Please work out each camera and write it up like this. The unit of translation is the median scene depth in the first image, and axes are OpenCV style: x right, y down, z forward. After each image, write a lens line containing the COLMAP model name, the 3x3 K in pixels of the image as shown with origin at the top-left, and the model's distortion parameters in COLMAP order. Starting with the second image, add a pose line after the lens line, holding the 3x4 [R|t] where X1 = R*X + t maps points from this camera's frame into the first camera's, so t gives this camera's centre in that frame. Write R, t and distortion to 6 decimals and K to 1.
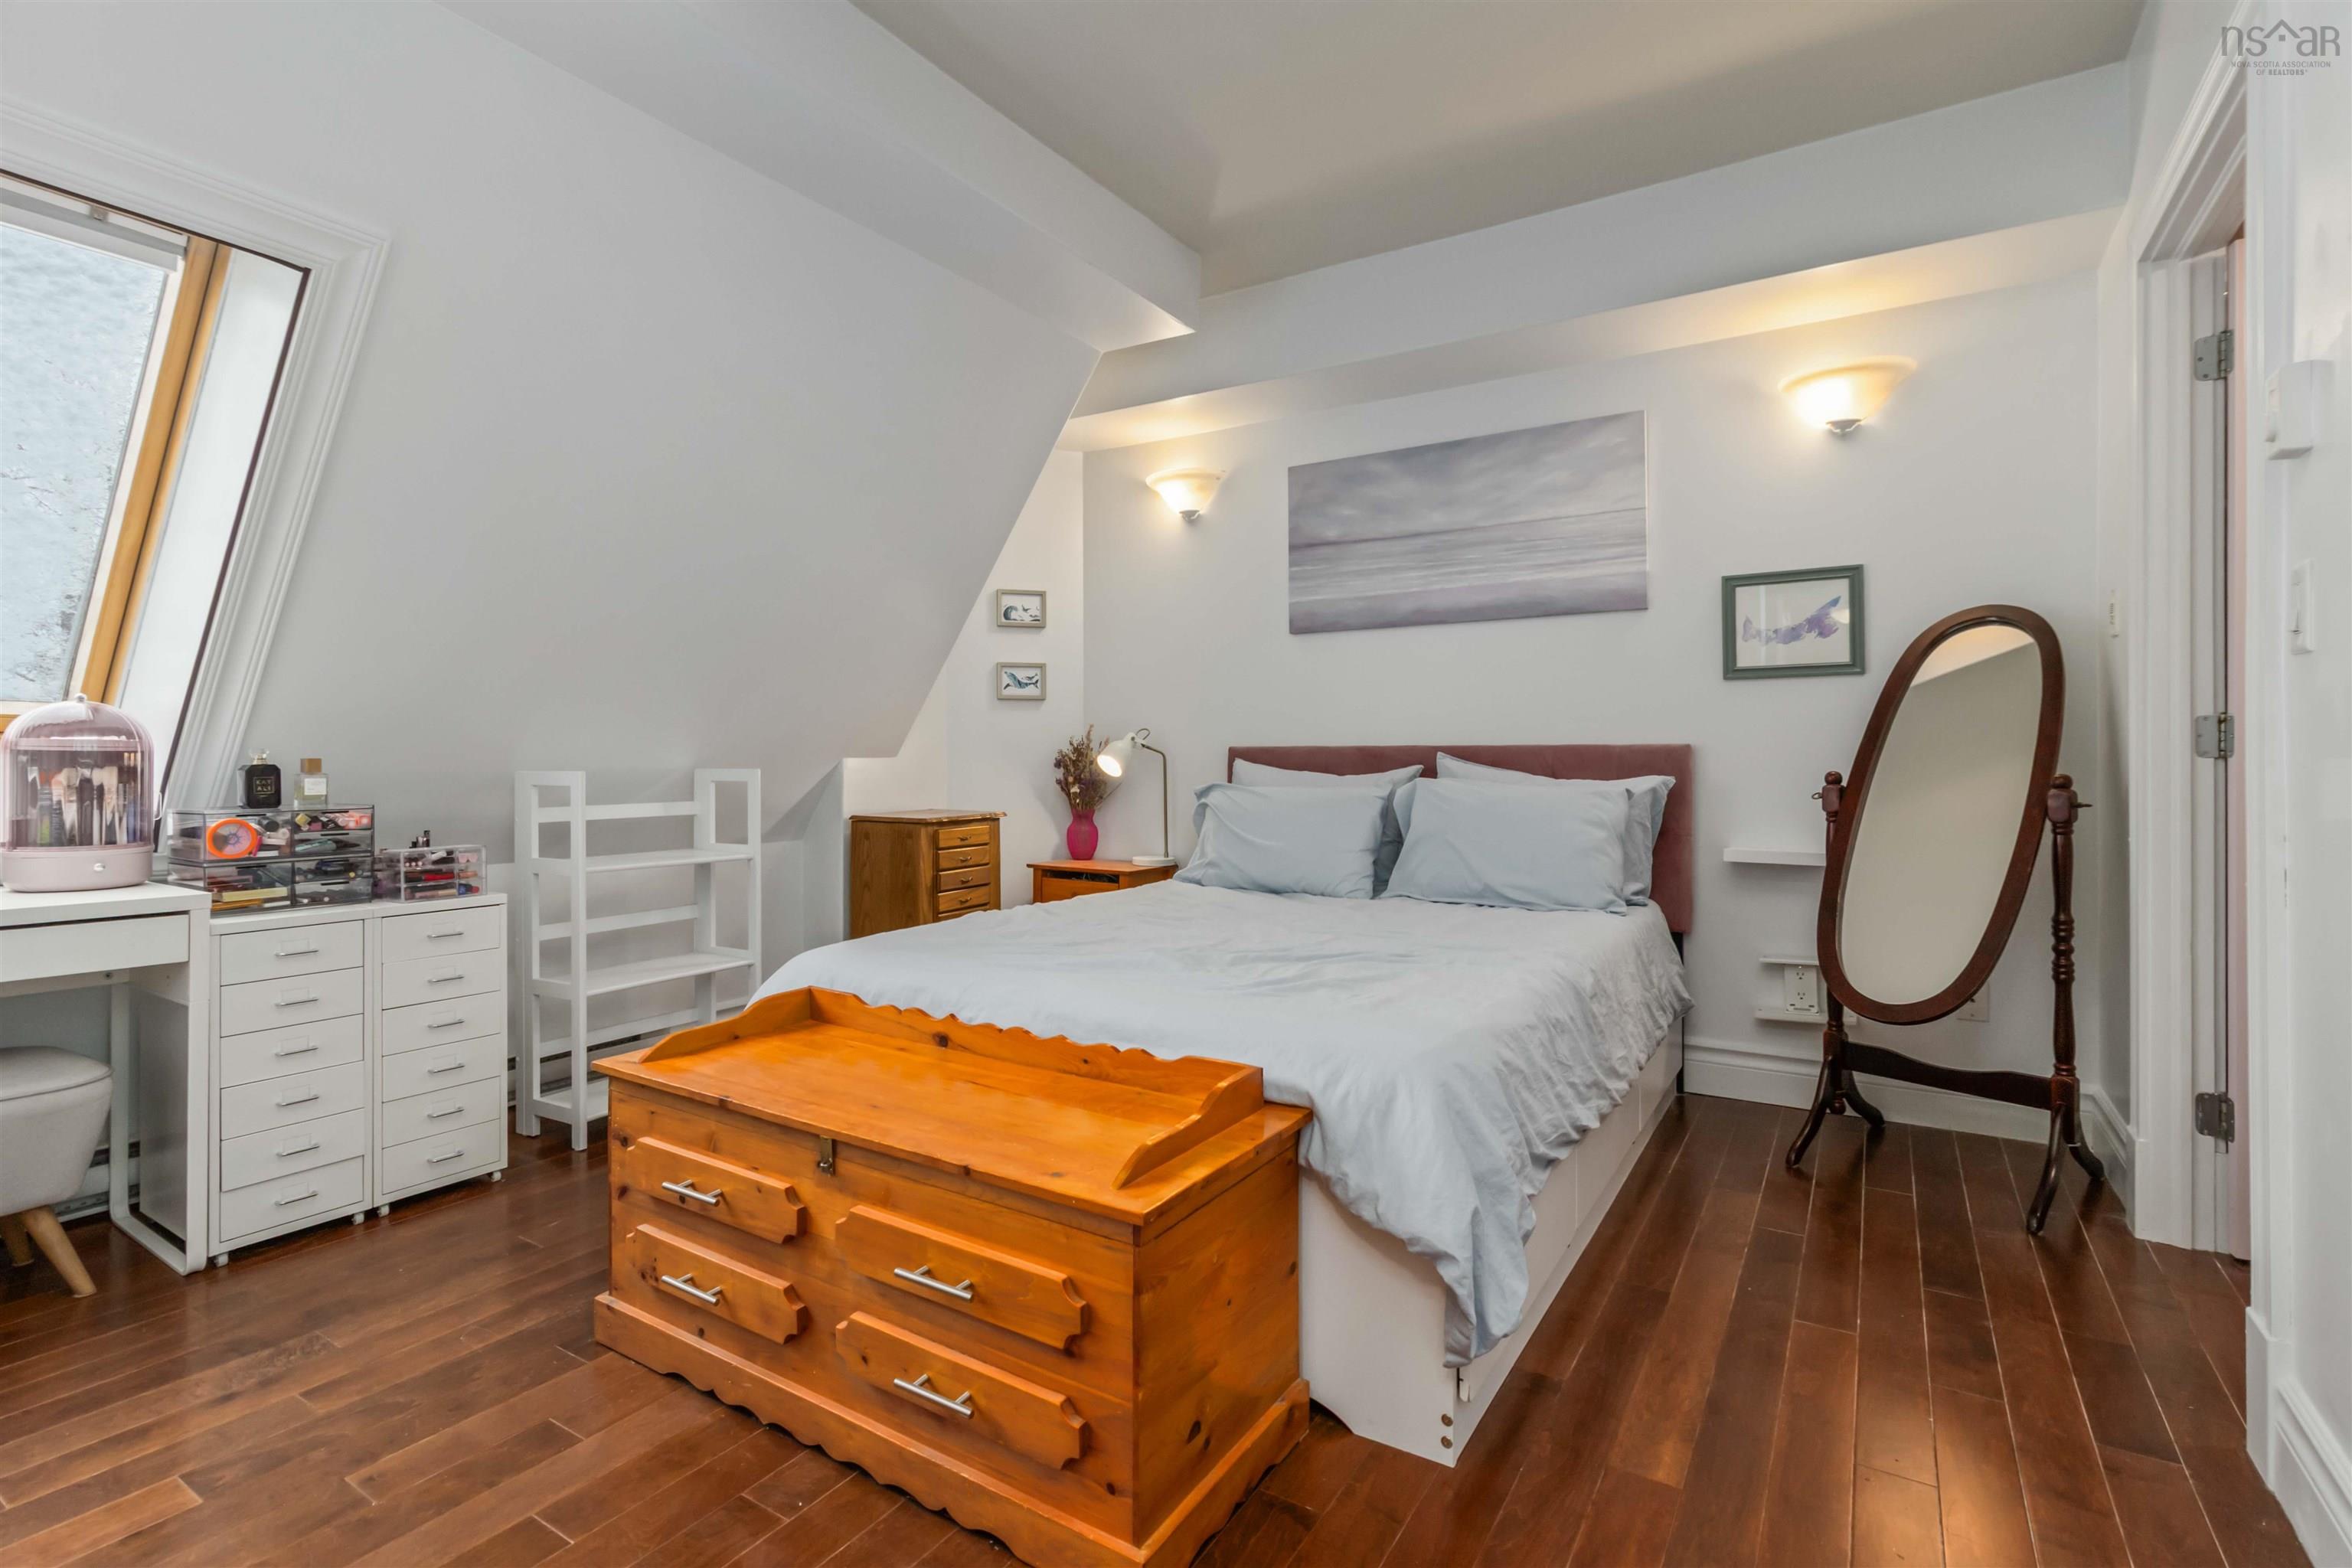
lens RADIAL K [[1104.9, 0, 1166.4], [0, 1104.9, 717.8], [0, 0, 1]] dist [0.023384, 0.000106]
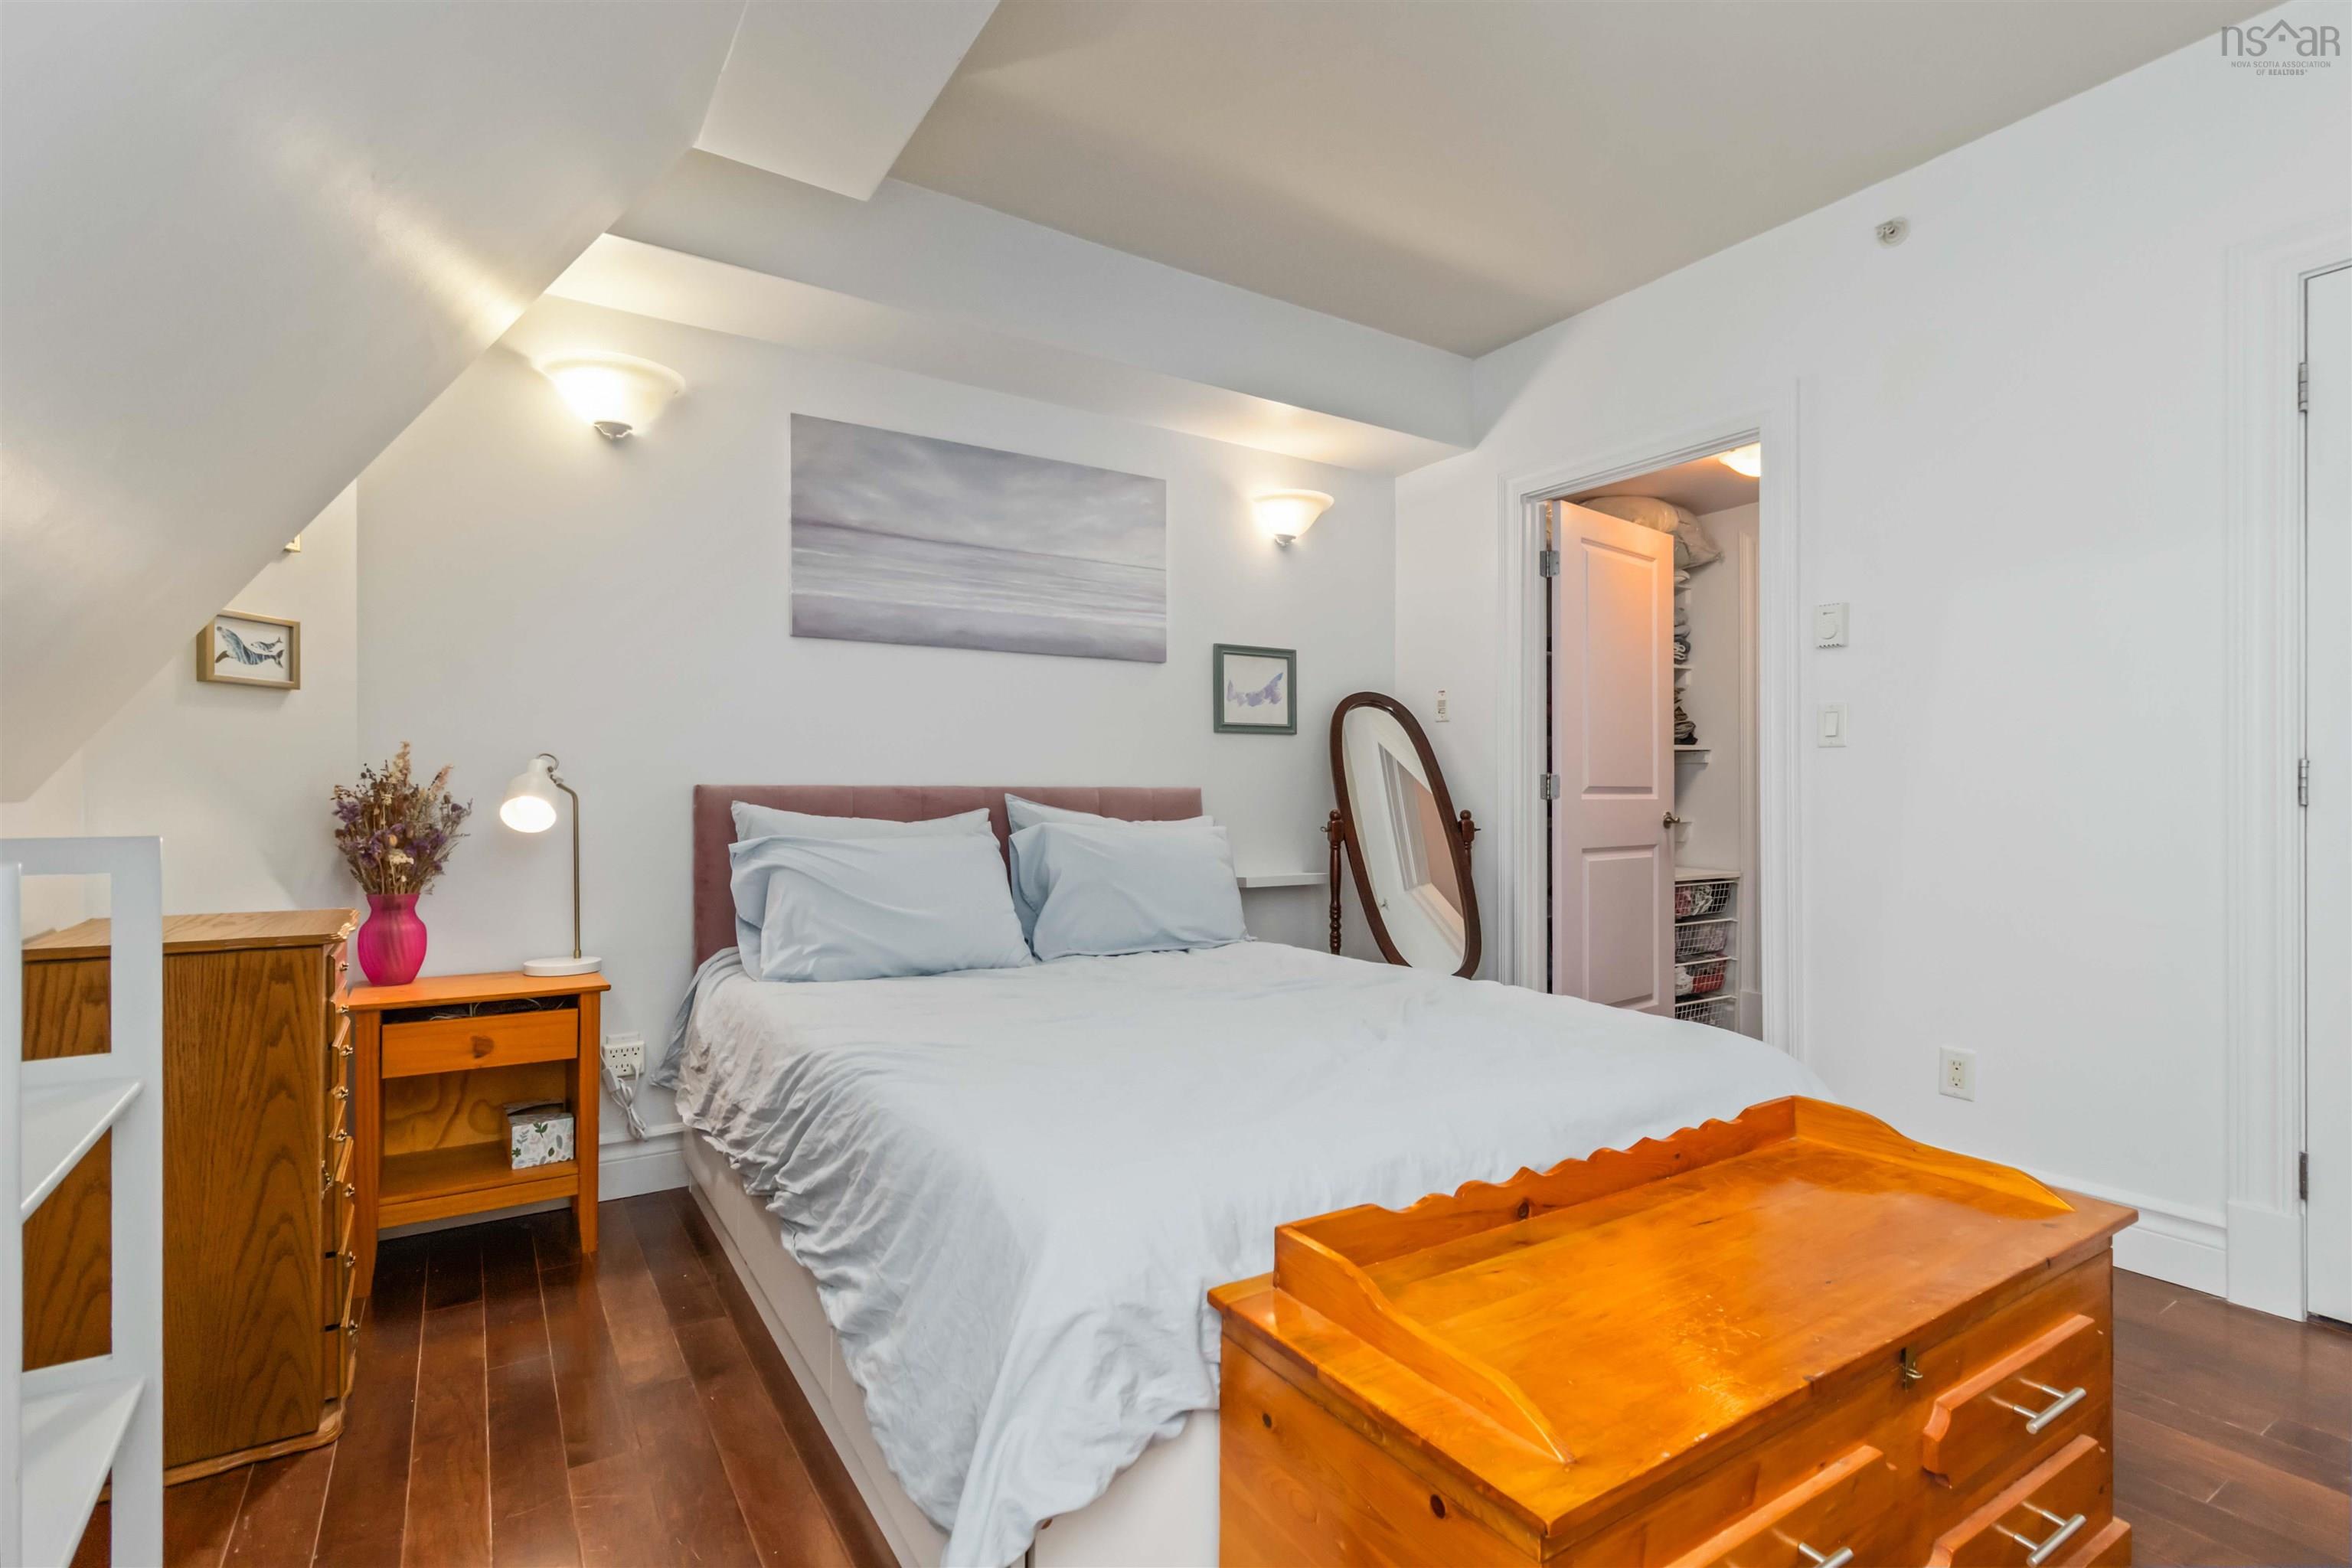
lens RADIAL K [[1096.9, 0, 1176.0], [0, 1096.9, 784.0], [0, 0, 1]] dist [0.000114, 0.000308]
pose [[0.414759, 0.006319, 0.909909, -0.524010], [-0.033745, 0.999395, 0.008441, 0.011248], [-0.909305, -0.034206, 0.414721, 0.515338]]
